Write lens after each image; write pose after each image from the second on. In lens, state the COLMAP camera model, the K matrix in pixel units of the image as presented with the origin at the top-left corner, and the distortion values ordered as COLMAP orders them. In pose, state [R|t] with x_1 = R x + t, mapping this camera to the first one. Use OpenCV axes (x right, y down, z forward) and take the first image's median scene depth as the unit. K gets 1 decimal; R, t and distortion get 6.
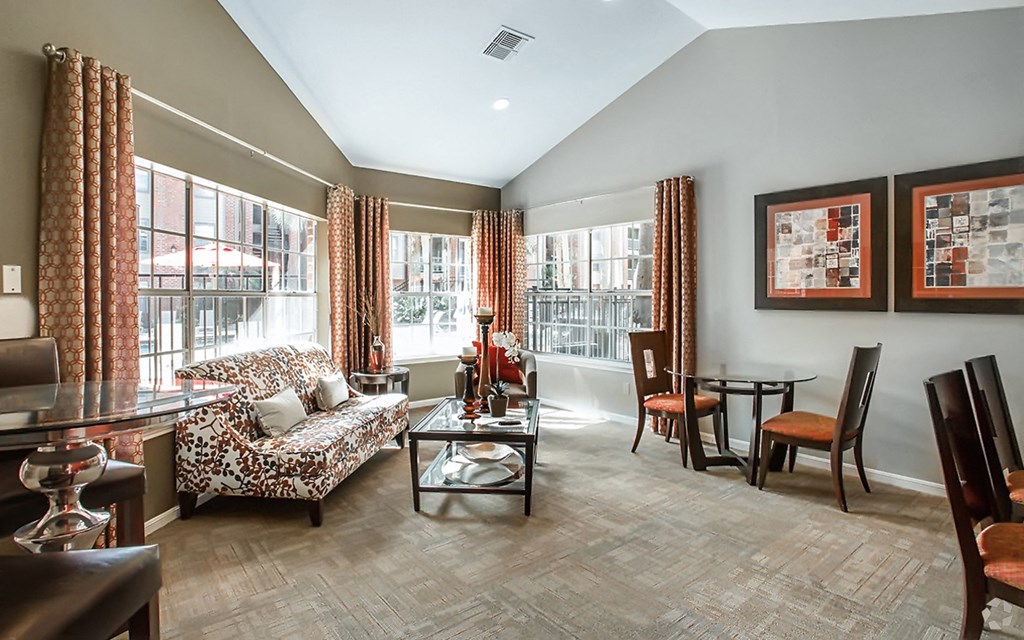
lens RADIAL K [[513.9, 0, 509.6], [0, 513.9, 290.7], [0, 0, 1]] dist [0.000830, 0.000240]
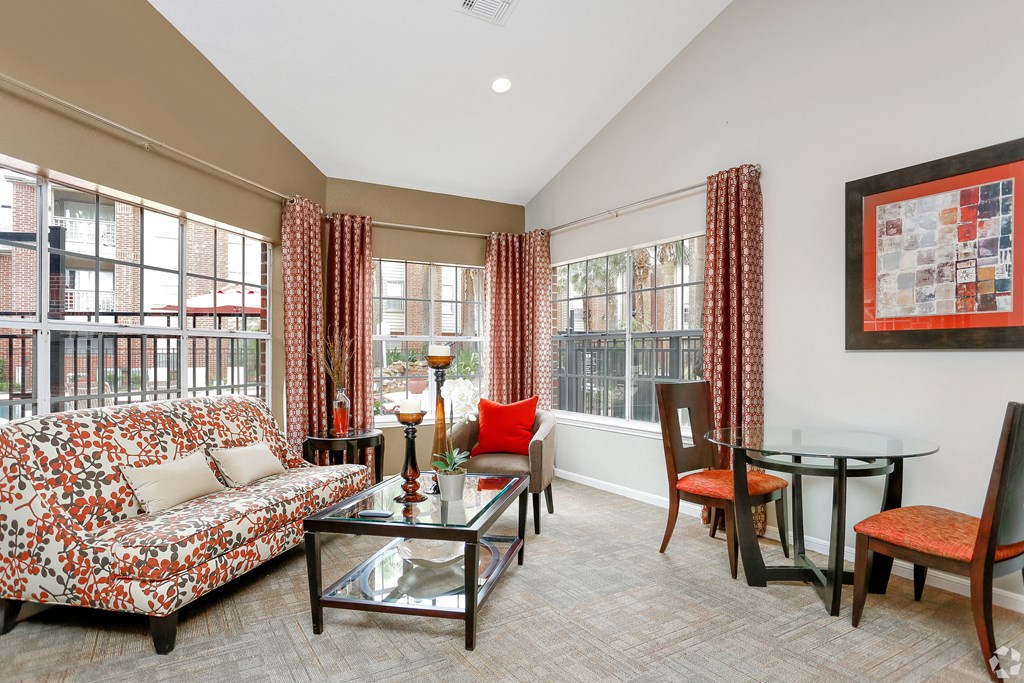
lens RADIAL K [[600.1, 0, 512.0], [0, 600.1, 341.5], [0, 0, 1]] dist [-0.004014, 0.022159]
pose [[0.994024, -0.003483, -0.109106, 0.156721], [0.002881, 0.999980, -0.005666, 0.036129], [0.109123, 0.005318, 0.994014, 0.203621]]
